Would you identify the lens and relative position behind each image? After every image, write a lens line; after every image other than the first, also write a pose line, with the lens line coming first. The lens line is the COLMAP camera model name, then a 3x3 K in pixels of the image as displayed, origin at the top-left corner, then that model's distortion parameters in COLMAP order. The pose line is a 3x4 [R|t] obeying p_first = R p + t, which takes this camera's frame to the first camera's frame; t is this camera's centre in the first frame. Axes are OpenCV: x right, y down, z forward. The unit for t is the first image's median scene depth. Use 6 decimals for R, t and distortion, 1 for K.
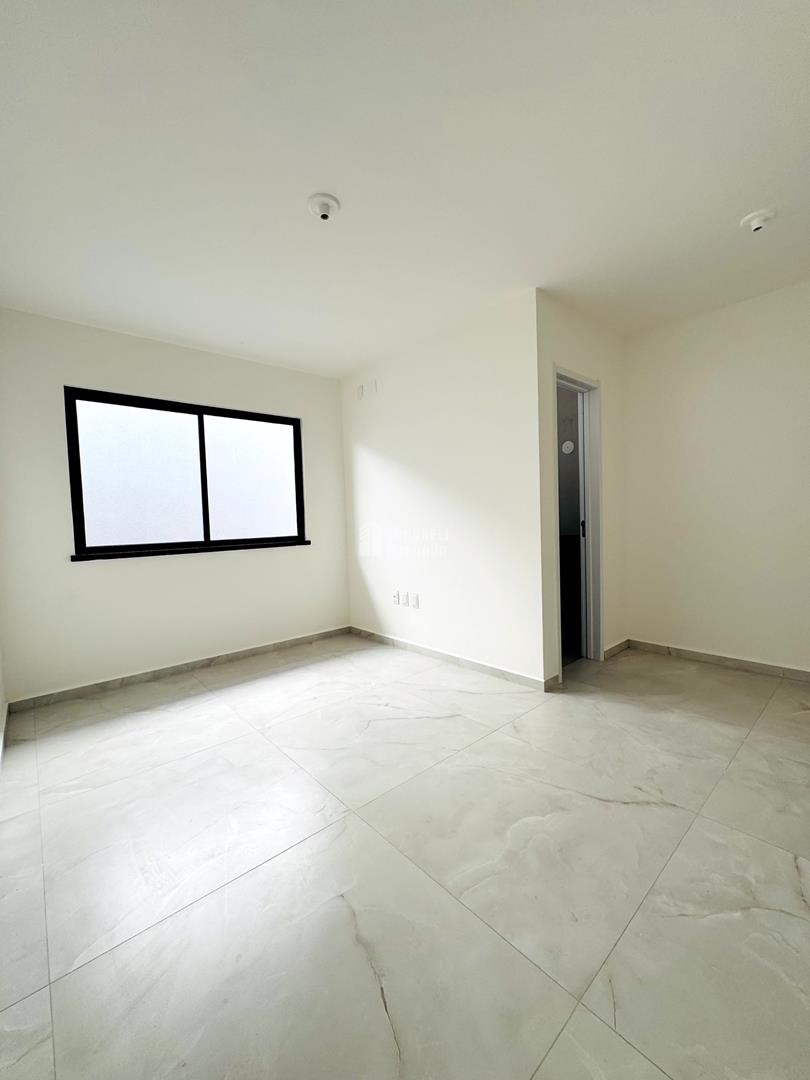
lens RADIAL K [[429.7, 0, 402.9], [0, 429.7, 536.0], [0, 0, 1]] dist [-0.002652, -0.000079]
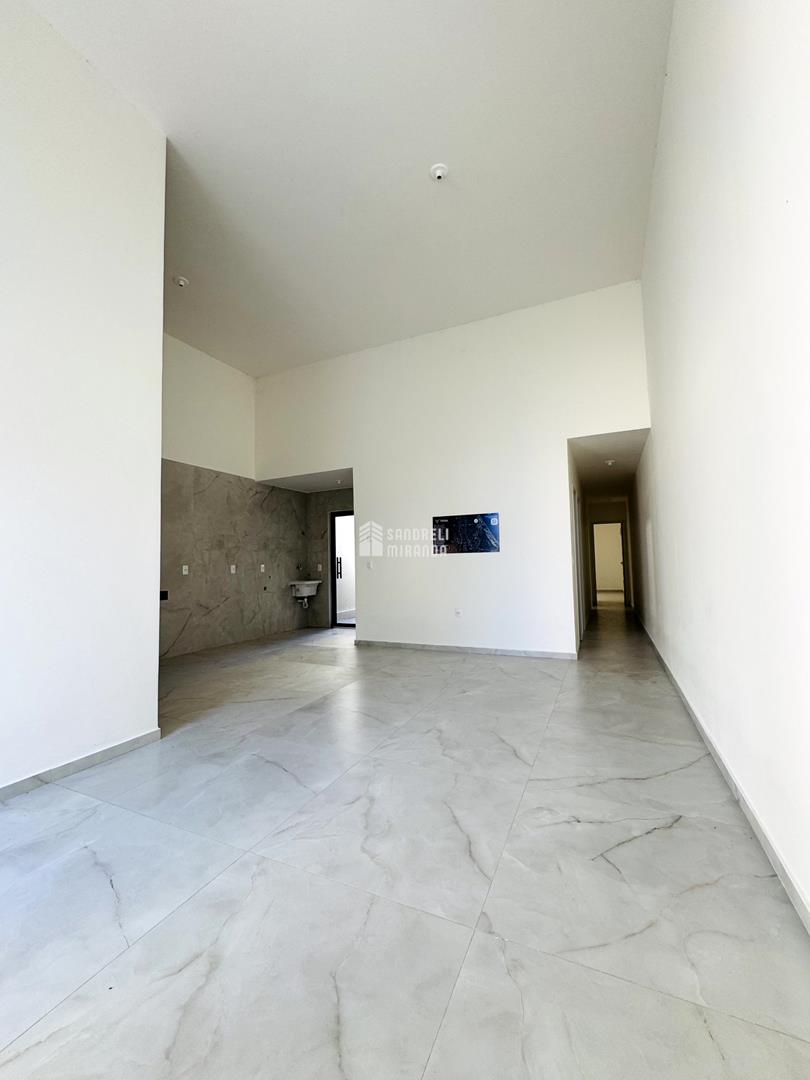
lens RADIAL K [[429.7, 0, 405.8], [0, 429.7, 539.1], [0, 0, 1]] dist [-0.002652, -0.000079]
pose [[0.920536, 0.028854, 0.389591, -0.386869], [0.012152, 0.994671, -0.102381, -0.000925], [-0.390469, 0.098979, 0.915280, 0.271633]]
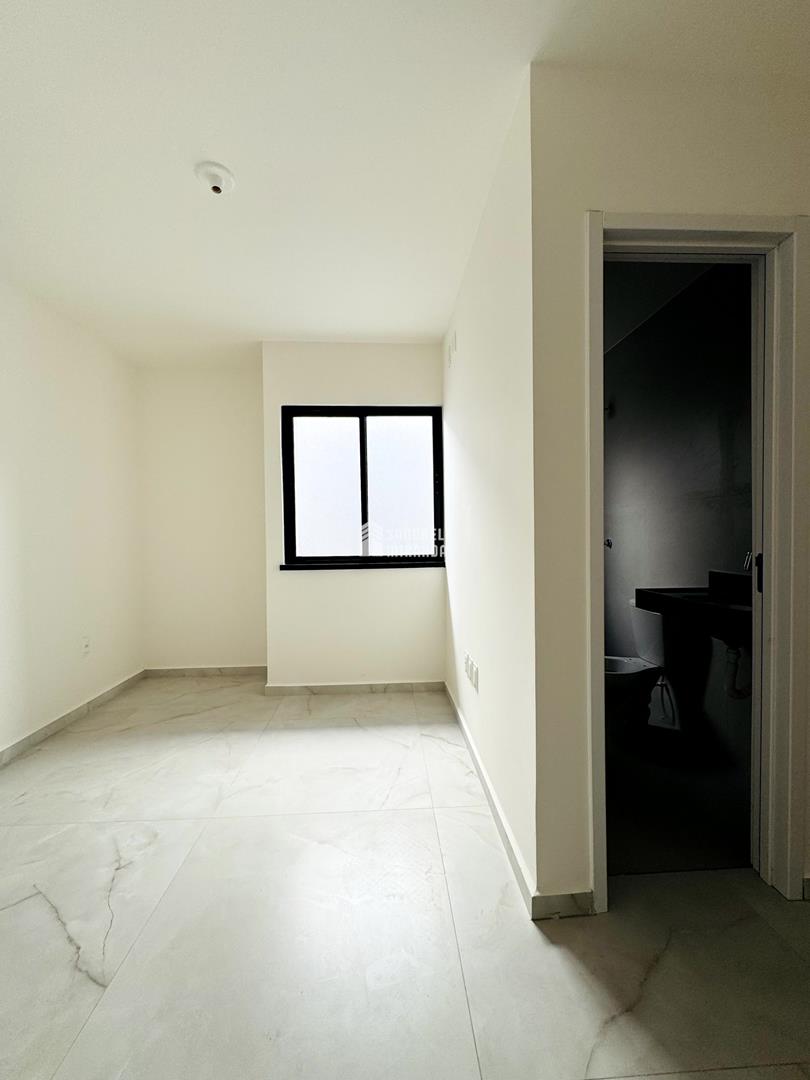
lens RADIAL K [[429.7, 0, 400.3], [0, 429.7, 545.3], [0, 0, 1]] dist [-0.002652, -0.000079]
pose [[0.766698, 0.025636, -0.641496, 0.387209], [-0.034810, 0.999393, -0.001666, -0.027534], [0.641064, 0.023608, 0.767125, 0.519488]]
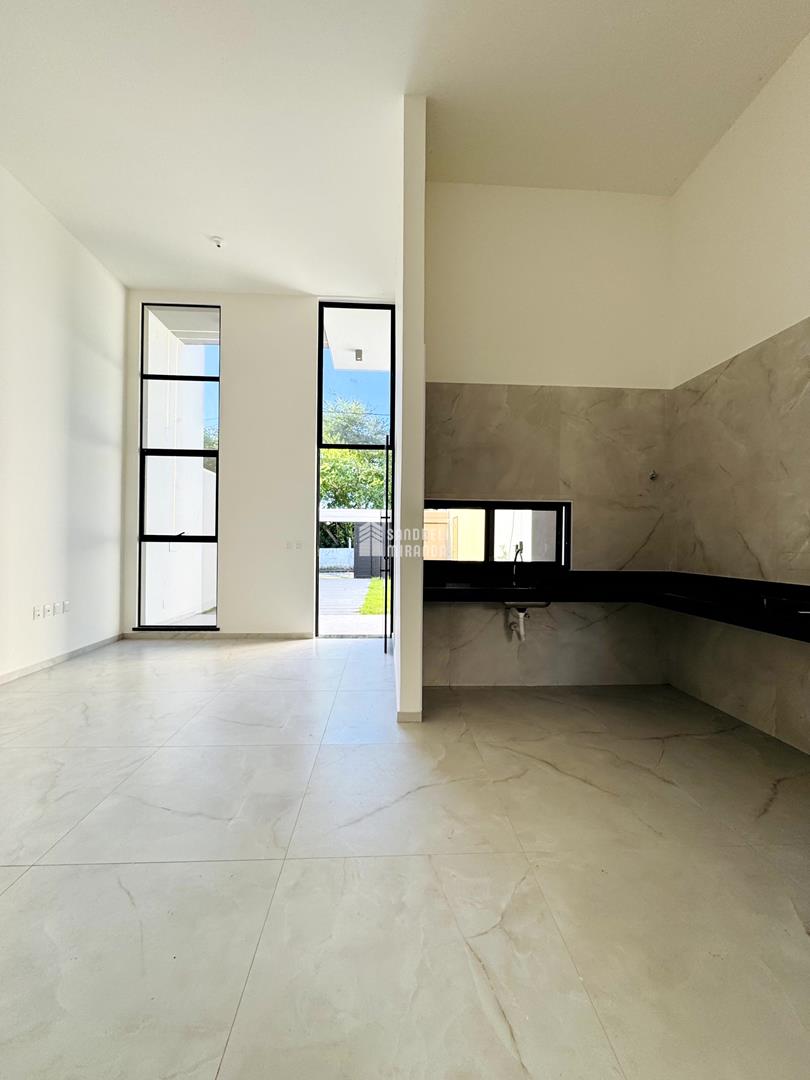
lens RADIAL K [[429.7, 0, 404.8], [0, 429.7, 540.7], [0, 0, 1]] dist [-0.002652, -0.000079]
pose [[-0.632731, 0.016655, -0.774193, 0.073099], [-0.021507, 0.999005, 0.039068, -0.082064], [0.774073, 0.041370, -0.631743, 1.575857]]
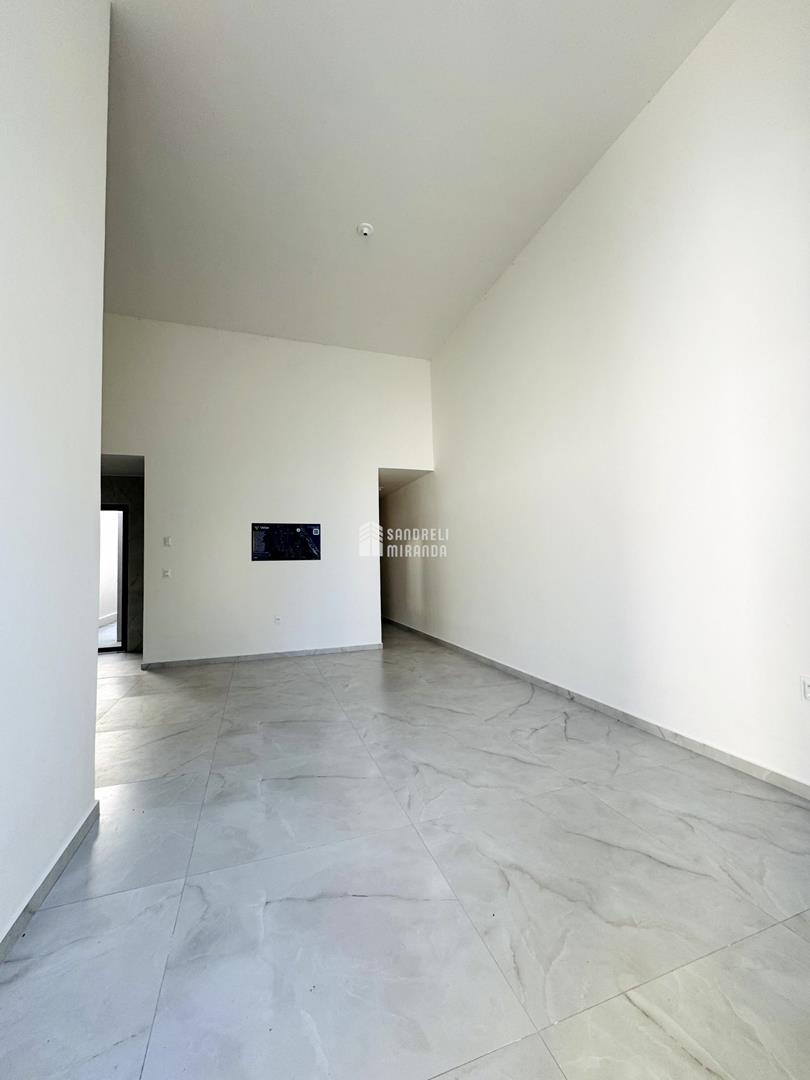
lens RADIAL K [[429.7, 0, 405.6], [0, 429.7, 538.4], [0, 0, 1]] dist [-0.002652, -0.000079]
pose [[0.393008, 0.069177, 0.916929, -0.830276], [0.045998, 0.994439, -0.094740, -0.015408], [-0.918384, 0.079410, 0.387641, 0.546588]]
